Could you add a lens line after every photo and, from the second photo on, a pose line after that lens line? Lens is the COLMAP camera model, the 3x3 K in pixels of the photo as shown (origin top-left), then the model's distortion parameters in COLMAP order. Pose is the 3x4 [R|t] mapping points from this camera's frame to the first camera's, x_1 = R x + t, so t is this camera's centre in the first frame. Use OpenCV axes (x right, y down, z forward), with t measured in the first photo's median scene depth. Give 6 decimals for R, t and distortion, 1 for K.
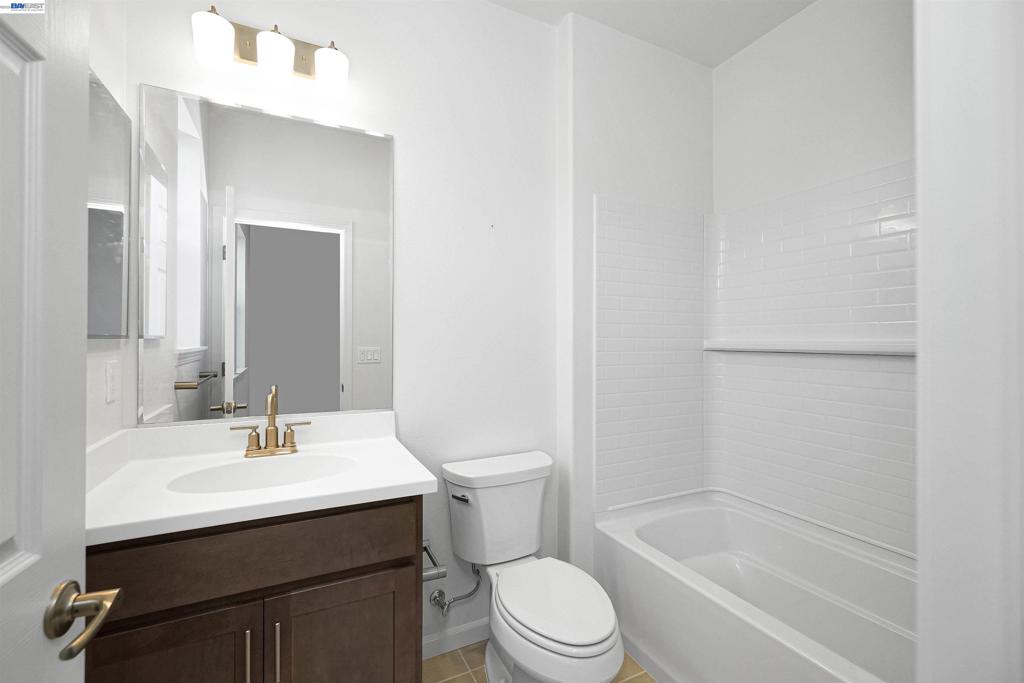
lens RADIAL K [[444.4, 0, 513.7], [0, 444.4, 344.0], [0, 0, 1]] dist [-0.000860, 0.000022]
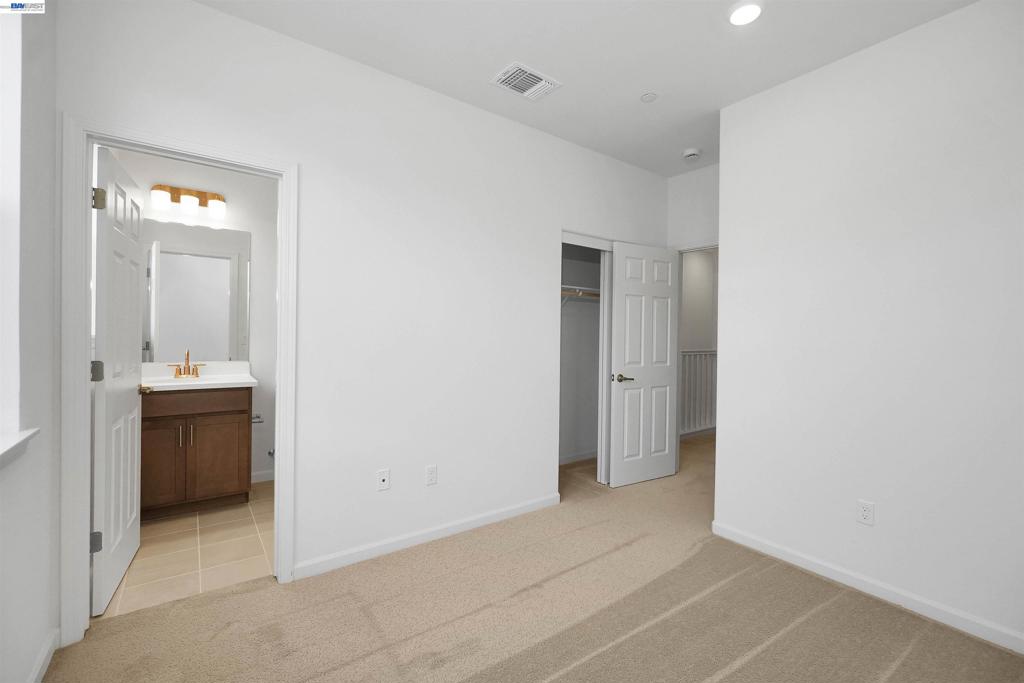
lens RADIAL K [[444.4, 0, 509.2], [0, 444.4, 334.8], [0, 0, 1]] dist [-0.000860, 0.000022]
pose [[0.986093, 0.003435, 0.166158, 0.719378], [-0.002772, 0.999987, -0.004223, 0.032706], [-0.166171, 0.003704, 0.986090, -1.548945]]
